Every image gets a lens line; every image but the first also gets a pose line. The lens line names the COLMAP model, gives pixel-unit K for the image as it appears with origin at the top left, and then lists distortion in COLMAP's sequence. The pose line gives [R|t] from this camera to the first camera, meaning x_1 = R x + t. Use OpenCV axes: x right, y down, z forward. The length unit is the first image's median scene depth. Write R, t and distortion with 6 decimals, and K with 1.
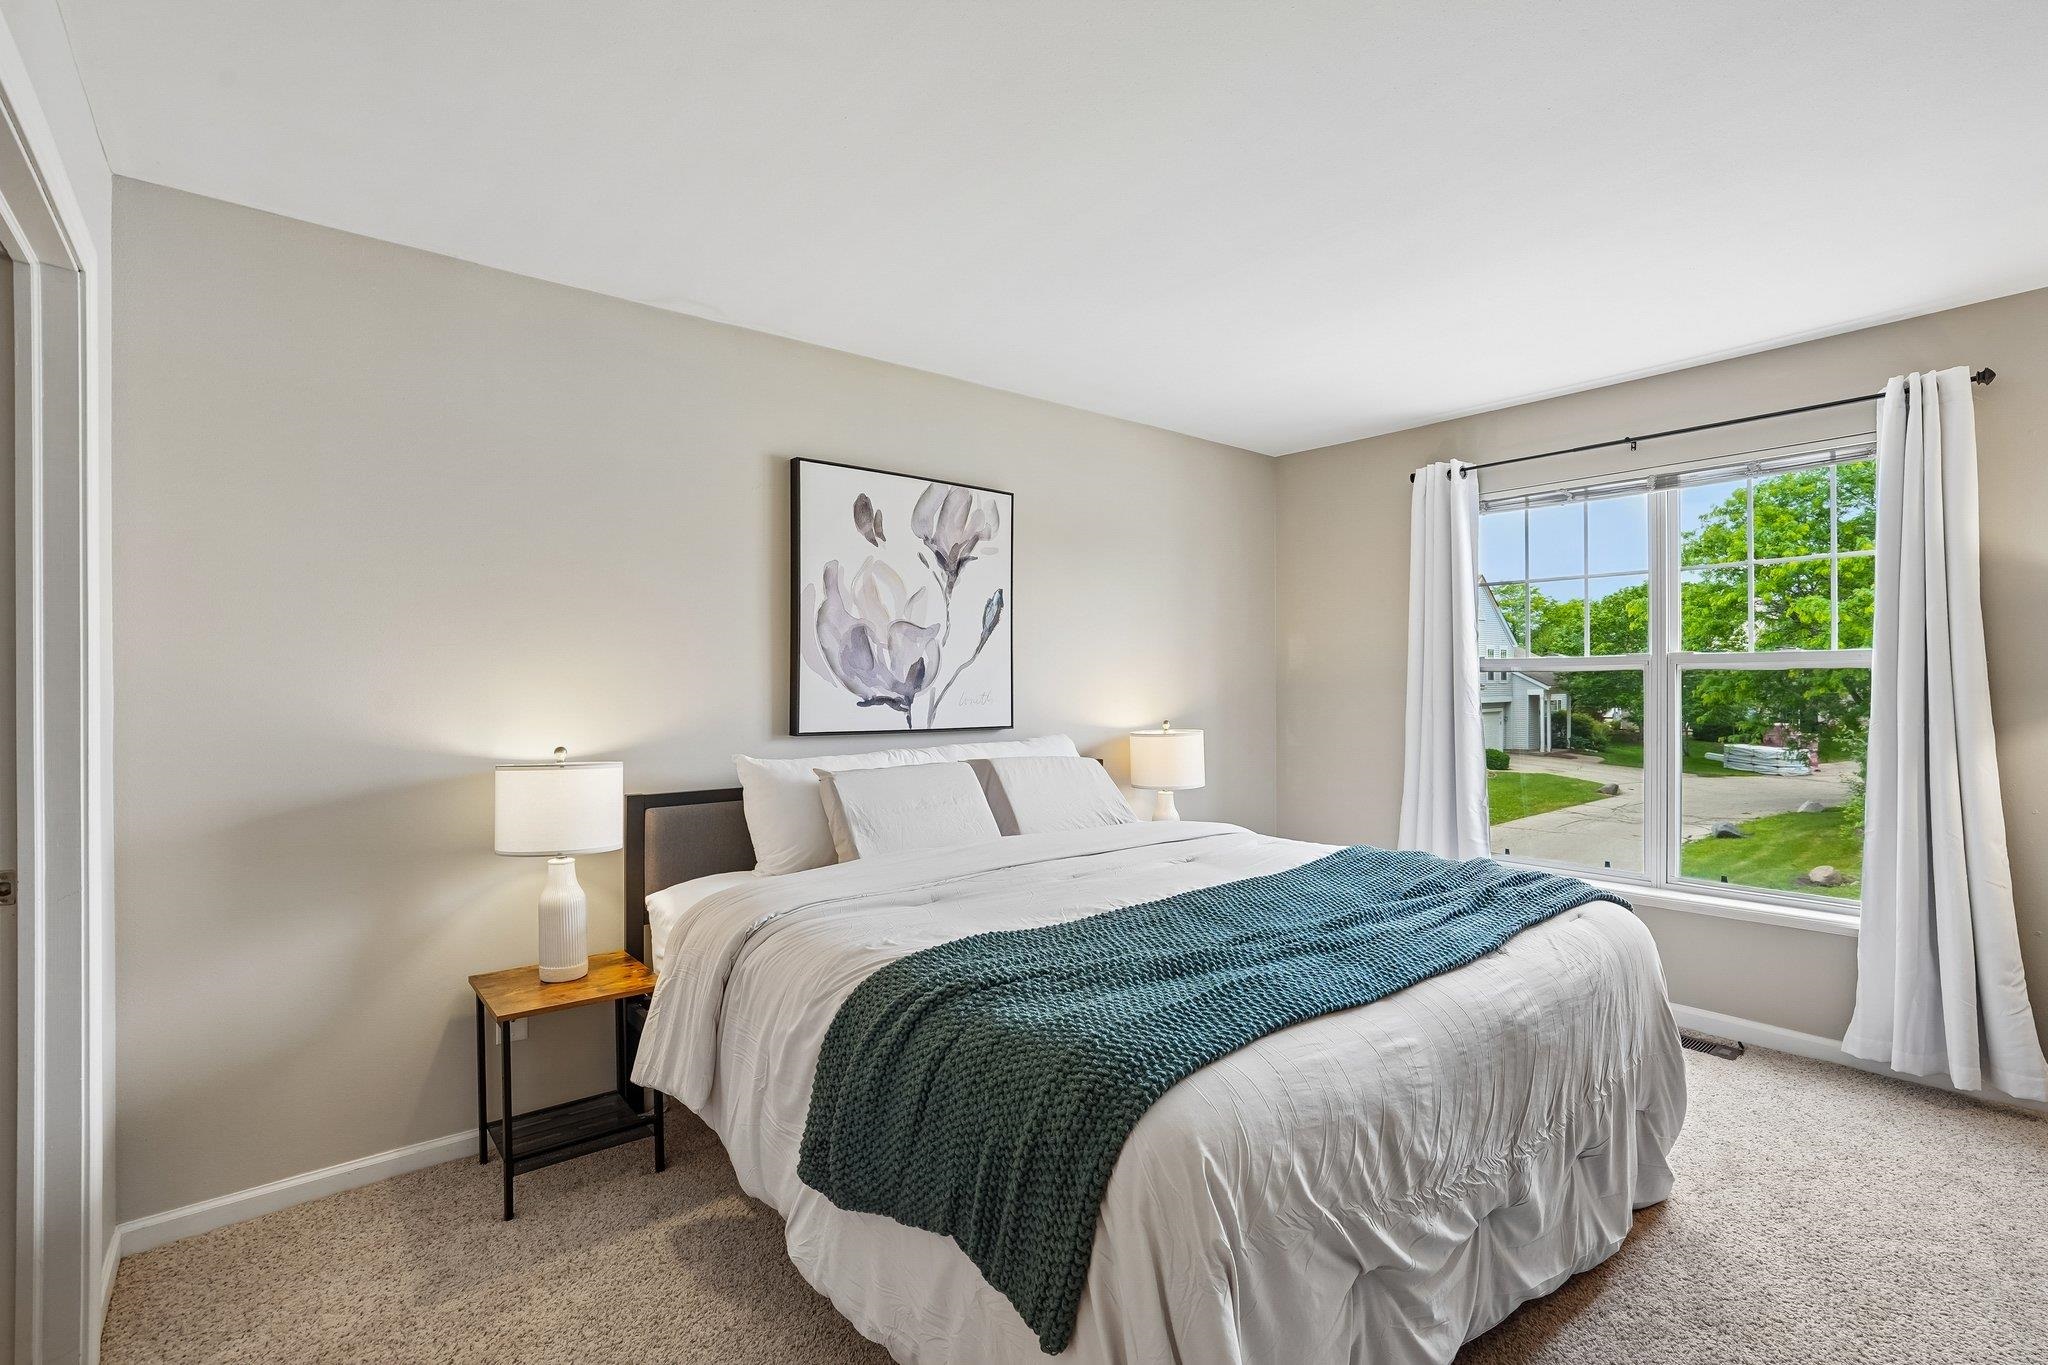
lens RADIAL K [[961.2, 0, 1021.6], [0, 961.2, 681.7], [0, 0, 1]] dist [-0.023161, 0.004796]
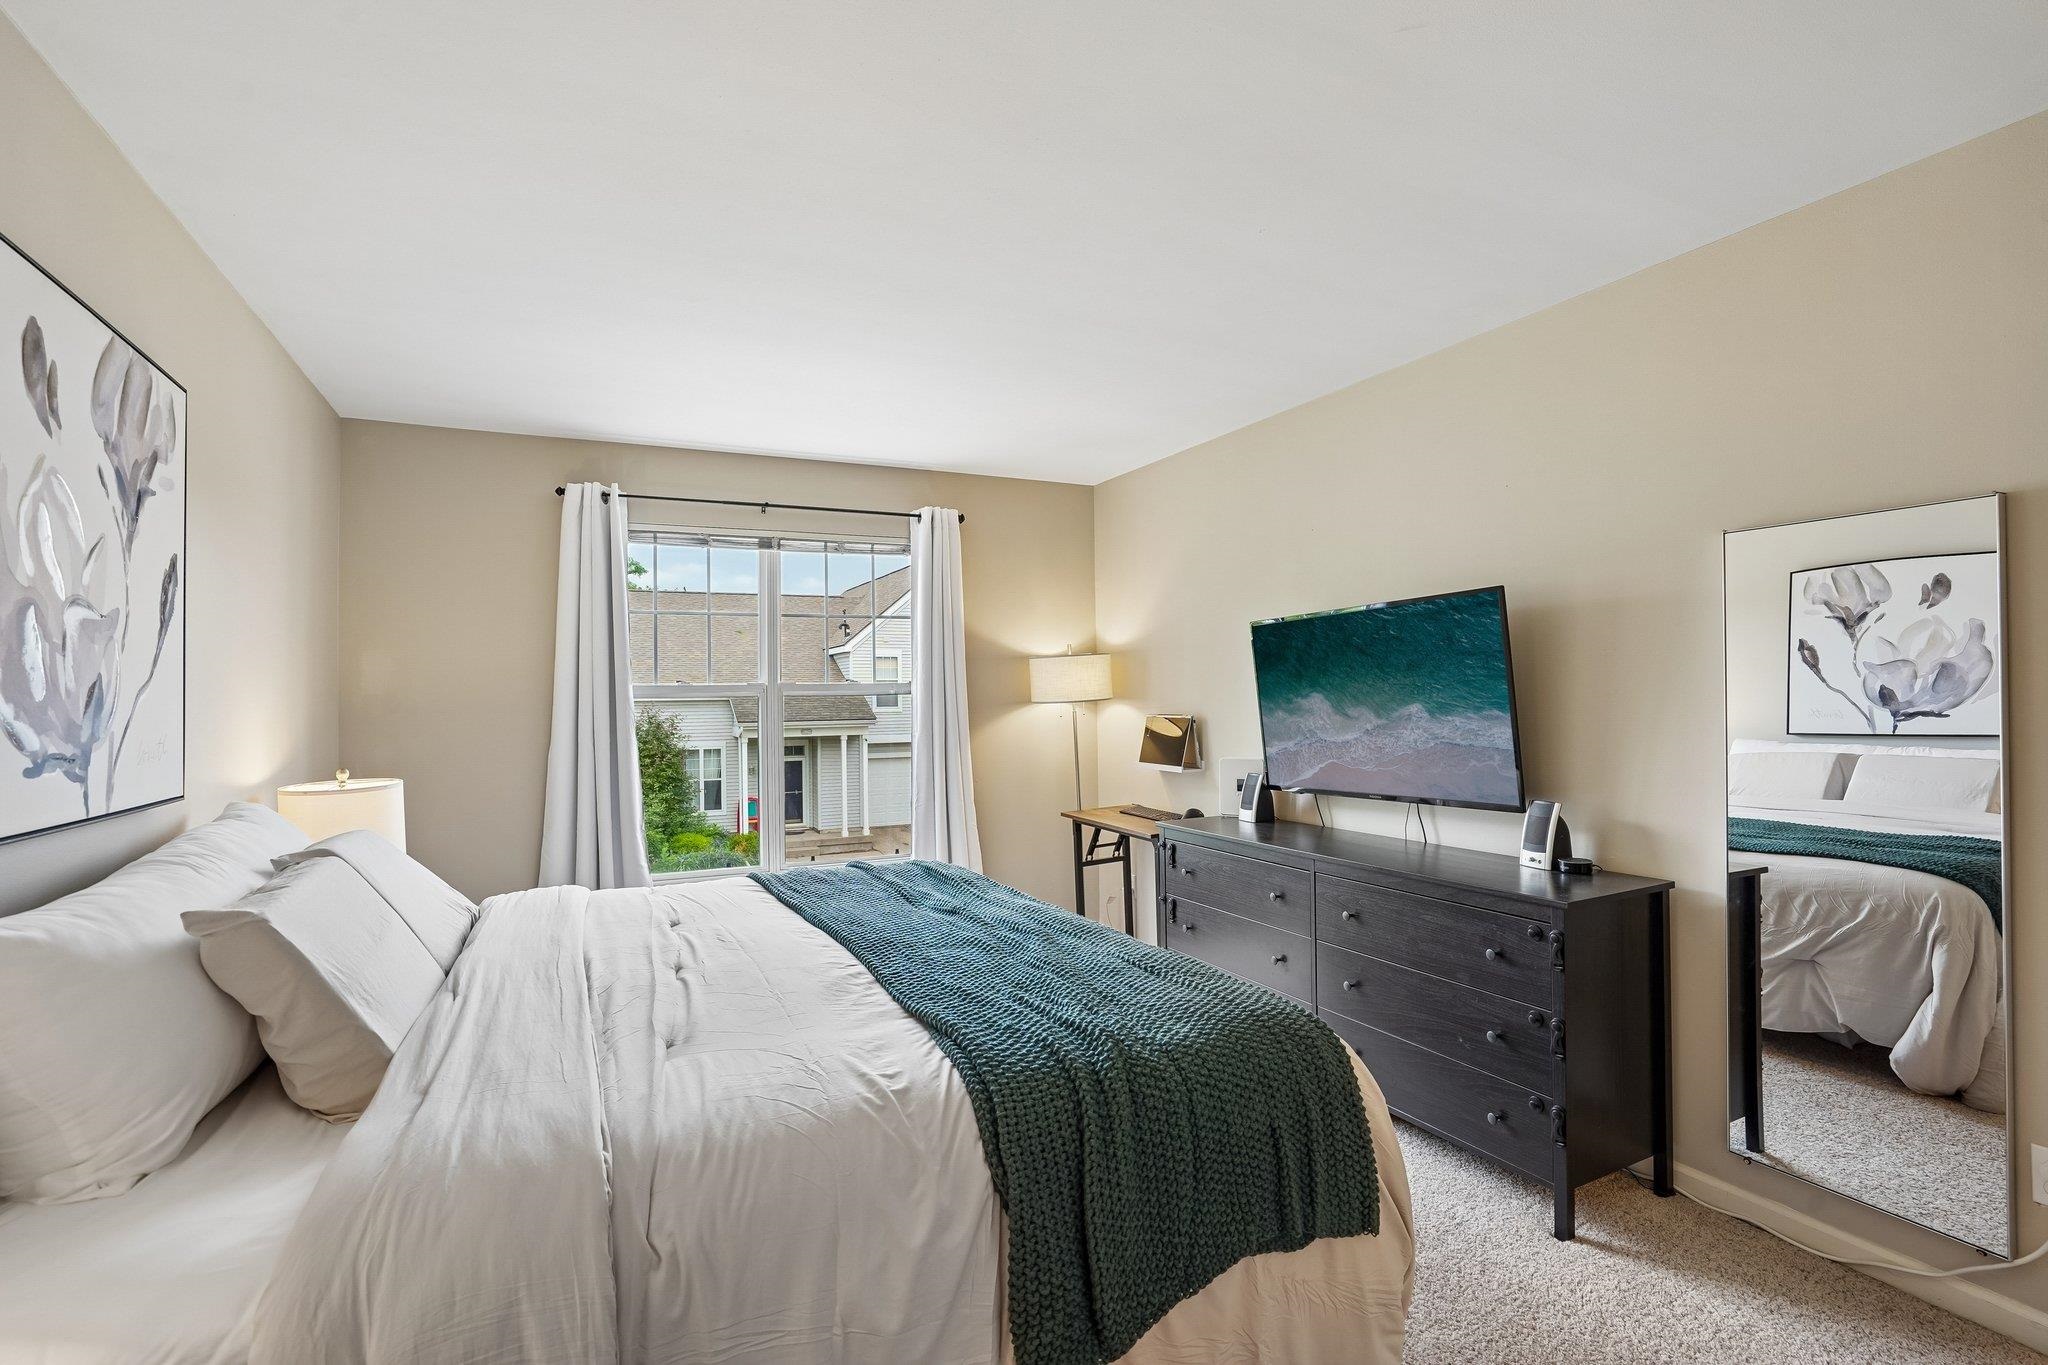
lens RADIAL K [[961.2, 0, 1019.2], [0, 961.2, 687.2], [0, 0, 1]] dist [-0.023161, 0.004796]
pose [[0.207114, 0.005014, 0.978304, -0.485070], [0.013631, 0.999875, -0.008011, -0.007159], [-0.978222, 0.014995, 0.207020, 0.421556]]
